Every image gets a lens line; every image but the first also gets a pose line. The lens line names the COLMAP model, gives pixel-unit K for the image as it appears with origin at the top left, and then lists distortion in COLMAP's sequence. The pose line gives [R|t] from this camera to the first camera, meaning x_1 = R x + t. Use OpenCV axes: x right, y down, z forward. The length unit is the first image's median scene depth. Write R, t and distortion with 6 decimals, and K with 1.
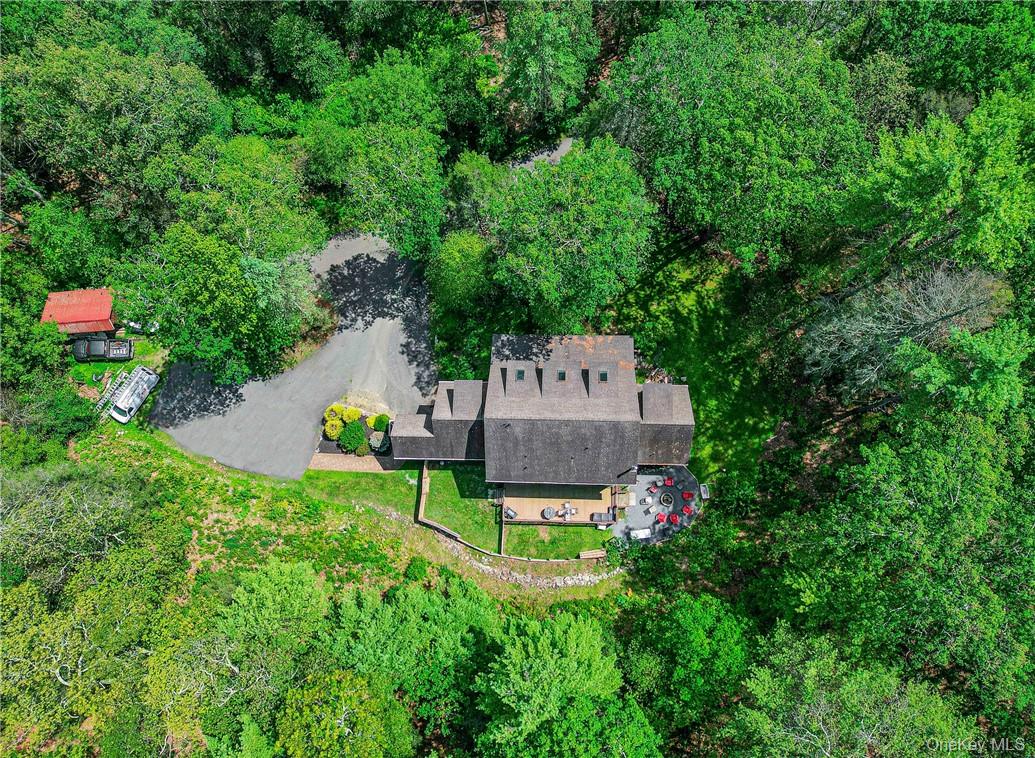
lens RADIAL K [[751.0, 0, 516.1], [0, 751.0, 423.5], [0, 0, 1]] dist [0.063269, 0.000261]
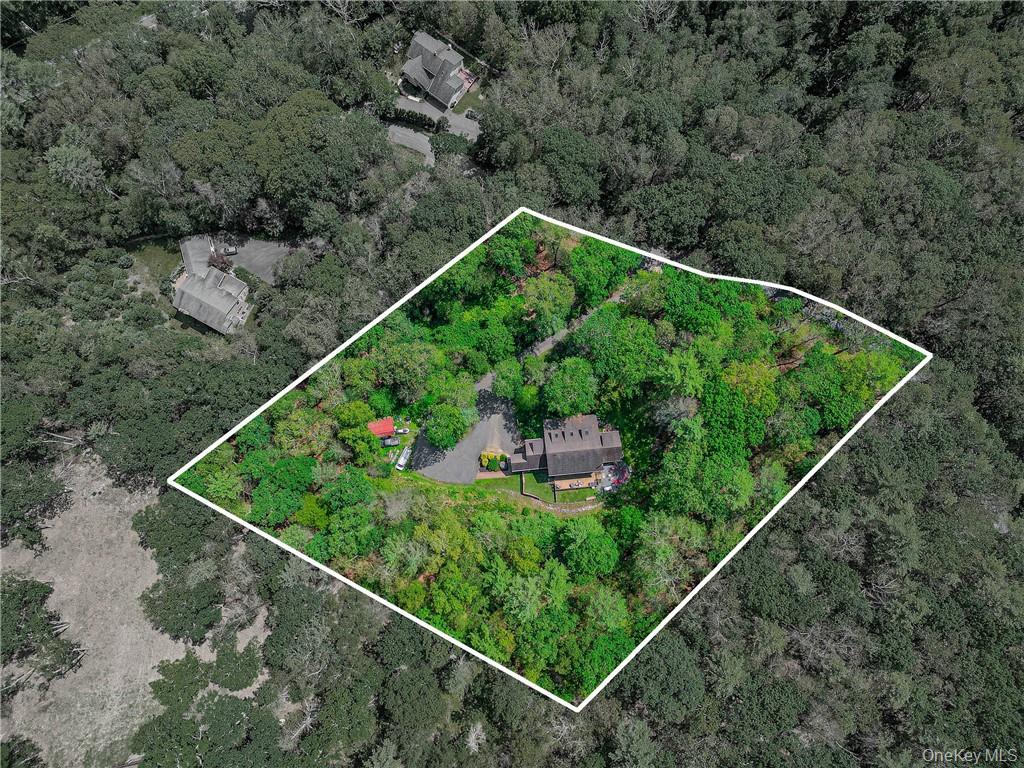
lens RADIAL K [[716.3, 0, 512.0], [0, 716.3, 384.0], [0, 0, 1]] dist [0.000224, -0.000015]
pose [[0.992603, -0.118992, 0.024082, -0.185320], [0.119749, 0.992258, -0.032922, -0.174644], [-0.019978, 0.035562, 0.999168, -1.518824]]
